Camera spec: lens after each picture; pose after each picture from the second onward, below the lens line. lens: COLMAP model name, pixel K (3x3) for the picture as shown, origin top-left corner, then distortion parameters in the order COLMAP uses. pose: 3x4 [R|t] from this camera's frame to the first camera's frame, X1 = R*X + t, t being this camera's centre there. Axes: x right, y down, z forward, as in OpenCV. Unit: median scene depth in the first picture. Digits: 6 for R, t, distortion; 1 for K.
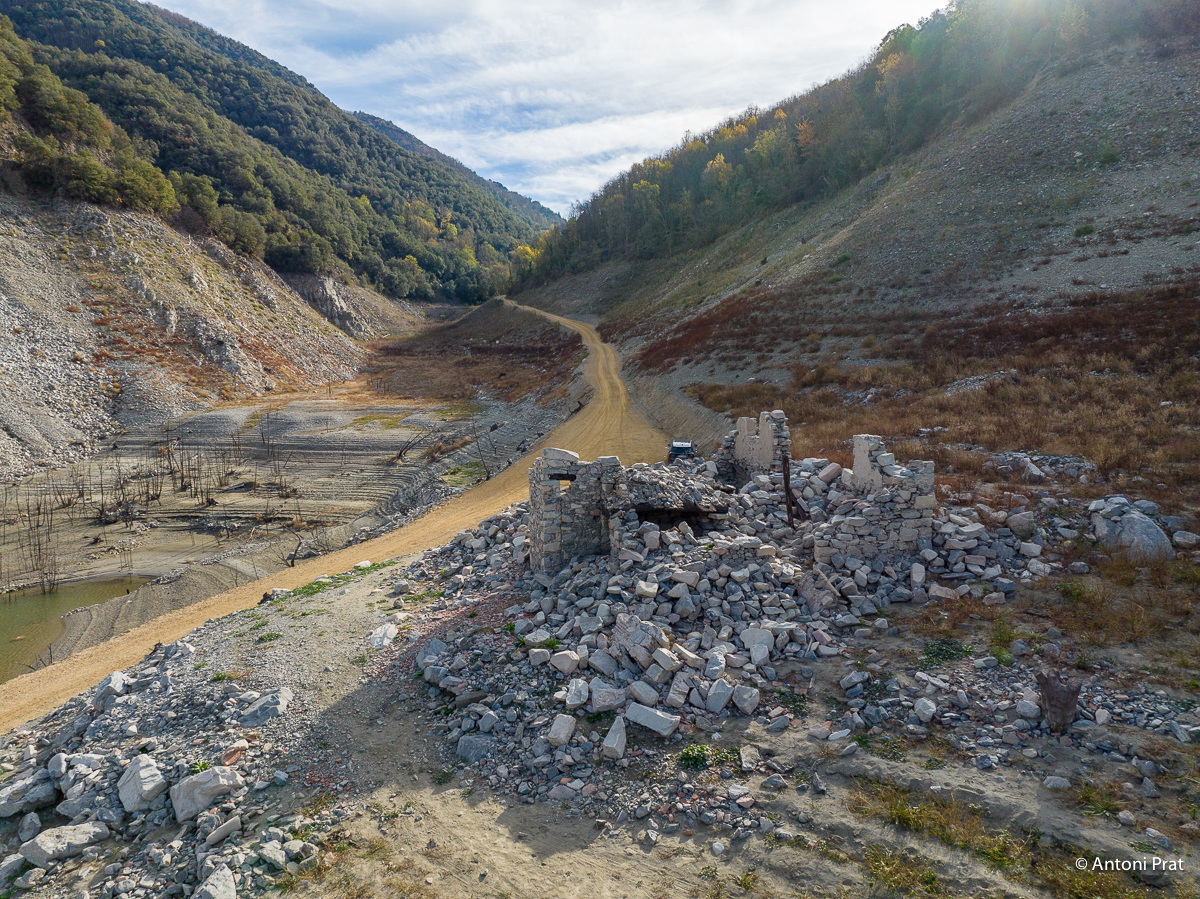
lens RADIAL K [[840.7, 0, 598.0], [0, 840.7, 448.5], [0, 0, 1]] dist [-0.052250, 0.023577]
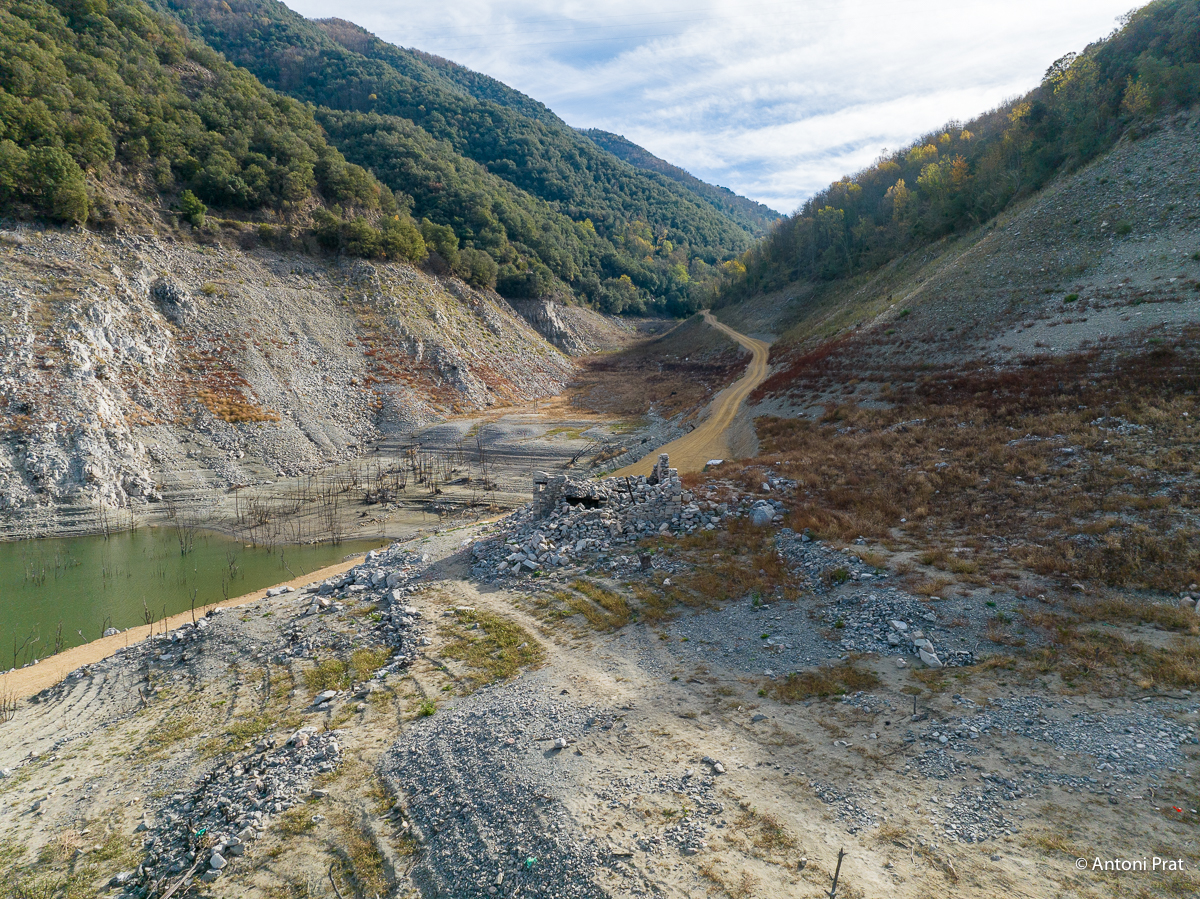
lens RADIAL K [[840.7, 0, 600.0], [0, 840.7, 449.6], [0, 0, 1]] dist [-0.052250, 0.023577]
pose [[0.963543, 0.020660, -0.266754, 0.204789], [-0.020496, 0.999784, 0.003397, -0.019844], [0.266767, 0.002195, 0.963759, -0.344092]]
